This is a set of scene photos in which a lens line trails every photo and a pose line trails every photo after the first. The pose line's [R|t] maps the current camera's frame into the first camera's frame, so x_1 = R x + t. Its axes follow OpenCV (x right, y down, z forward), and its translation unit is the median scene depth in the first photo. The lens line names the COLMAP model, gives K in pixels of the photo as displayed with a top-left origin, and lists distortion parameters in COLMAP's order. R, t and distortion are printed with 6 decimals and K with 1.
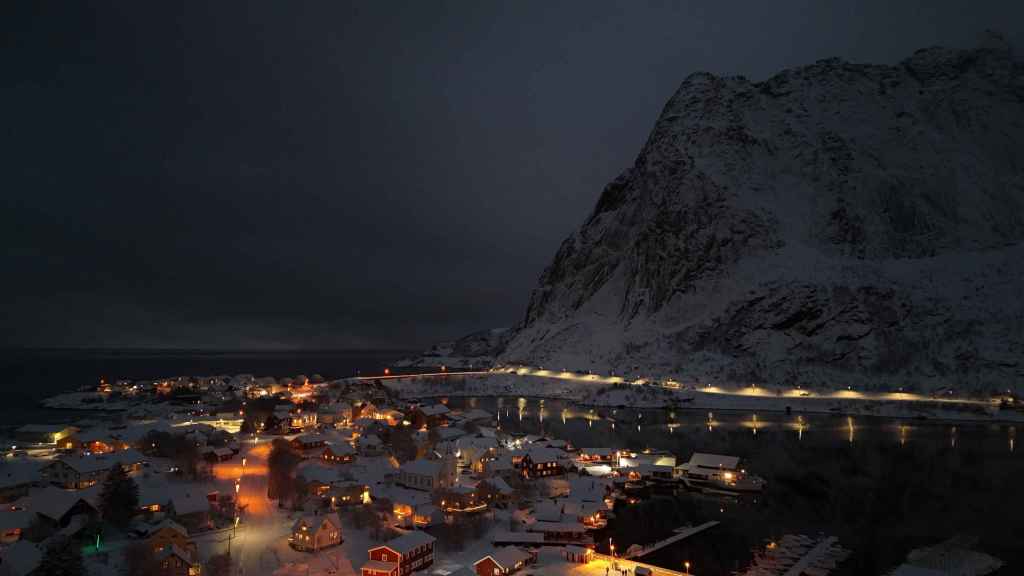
lens RADIAL K [[727.9, 0, 513.5], [0, 727.9, 293.5], [0, 0, 1]] dist [0.060959, -0.044696]
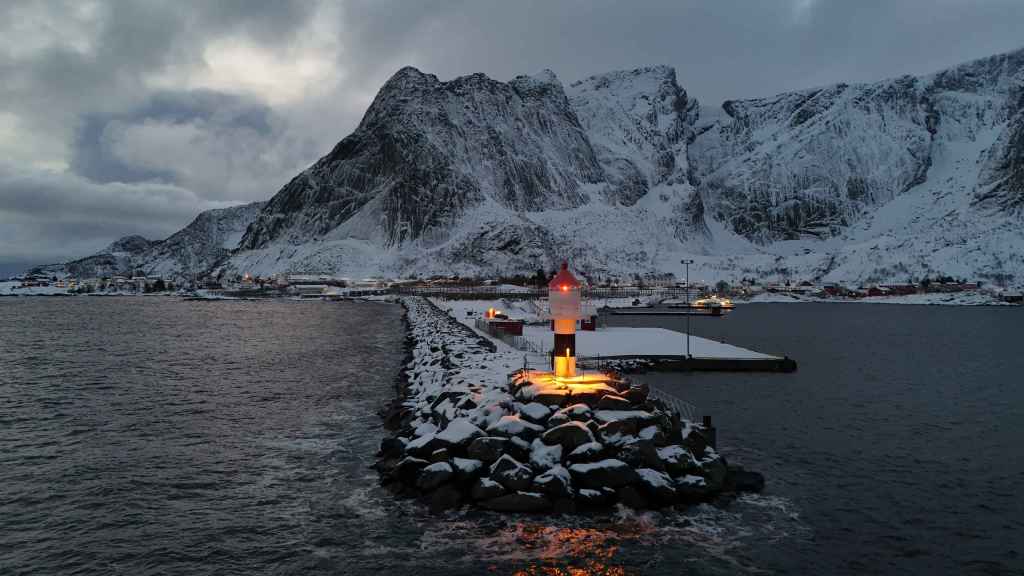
lens RADIAL K [[727.9, 0, 520.4], [0, 727.9, 285.7], [0, 0, 1]] dist [0.060959, -0.044696]
pose [[0.757999, -0.004332, 0.652241, -0.596296], [-0.044332, 0.997323, 0.058144, 0.026114], [-0.650747, -0.072988, 0.755779, -0.255618]]
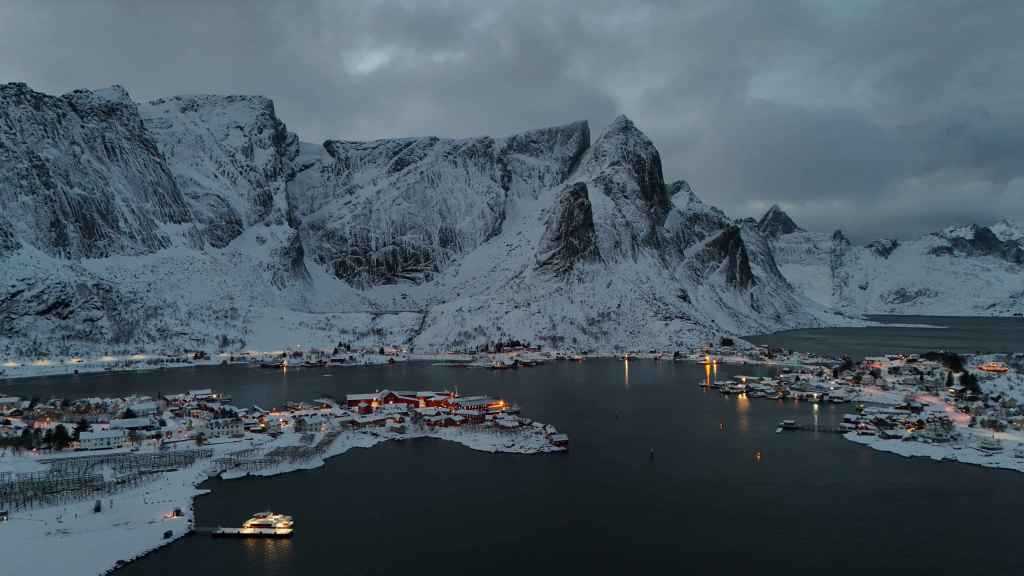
lens RADIAL K [[727.9, 0, 514.3], [0, 727.9, 284.0], [0, 0, 1]] dist [0.060959, -0.044696]
pose [[0.338372, 0.012485, 0.940930, -0.541783], [-0.064055, 0.997898, 0.009794, -0.067054], [-0.938830, -0.063585, 0.338461, -0.239526]]
